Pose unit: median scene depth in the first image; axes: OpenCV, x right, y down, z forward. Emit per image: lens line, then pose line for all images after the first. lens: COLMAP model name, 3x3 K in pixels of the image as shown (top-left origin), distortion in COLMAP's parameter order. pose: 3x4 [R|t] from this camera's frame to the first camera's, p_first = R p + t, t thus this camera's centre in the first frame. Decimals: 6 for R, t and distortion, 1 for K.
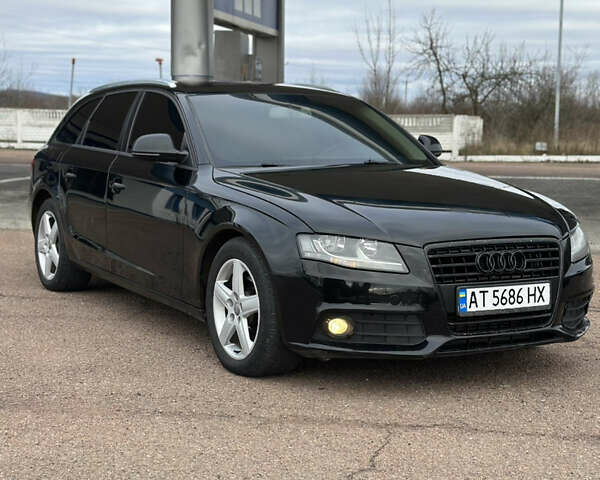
lens RADIAL K [[1111.5, 0, 300.0], [0, 1111.5, 240.0], [0, 0, 1]] dist [0.168112, -0.148431]
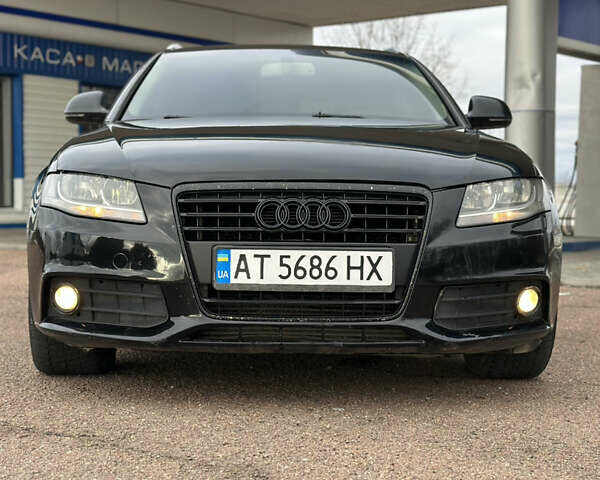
lens RADIAL K [[1111.5, 0, 300.0], [0, 1111.5, 240.0], [0, 0, 1]] dist [0.168112, -0.148431]
pose [[0.882804, 0.008504, -0.469665, 0.476460], [-0.047743, 0.996283, -0.071701, 0.079880], [0.467310, 0.085721, 0.879928, 0.404755]]
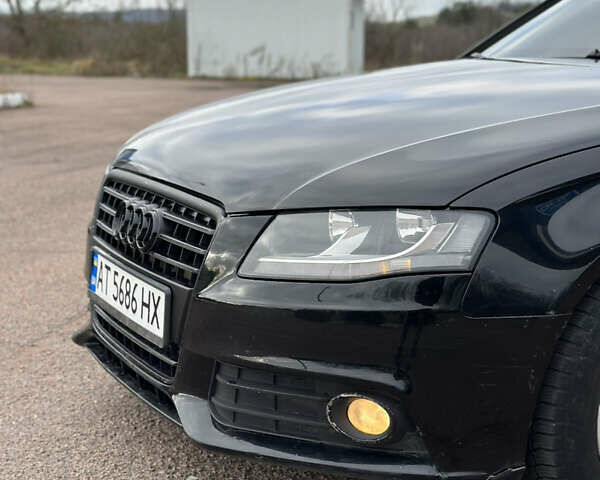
lens RADIAL K [[1111.5, 0, 300.0], [0, 1111.5, 240.0], [0, 0, 1]] dist [0.168112, -0.148431]
pose [[-0.059150, 0.159669, -0.985397, 0.670586], [-0.122113, 0.978554, 0.165891, -0.067233], [0.990752, 0.130142, -0.038384, 1.065654]]
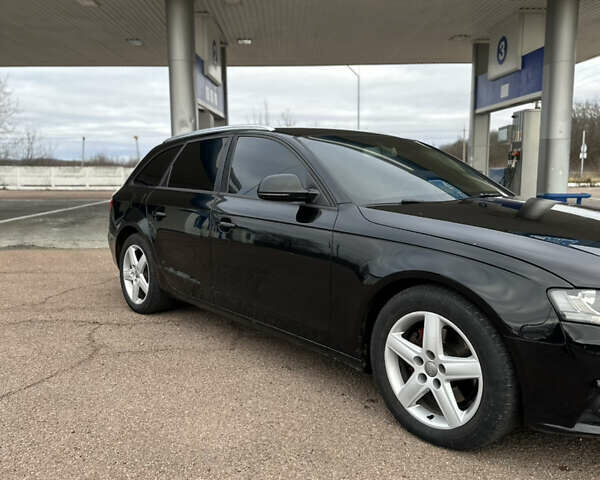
lens RADIAL K [[557.4, 0, 300.0], [0, 557.4, 240.0], [0, 0, 1]] dist [0.176193, -0.333847]
pose [[0.984162, -0.043146, 0.171939, -0.235970], [0.040385, 0.998993, 0.019526, -0.053319], [-0.172609, -0.012273, 0.984914, 0.599787]]
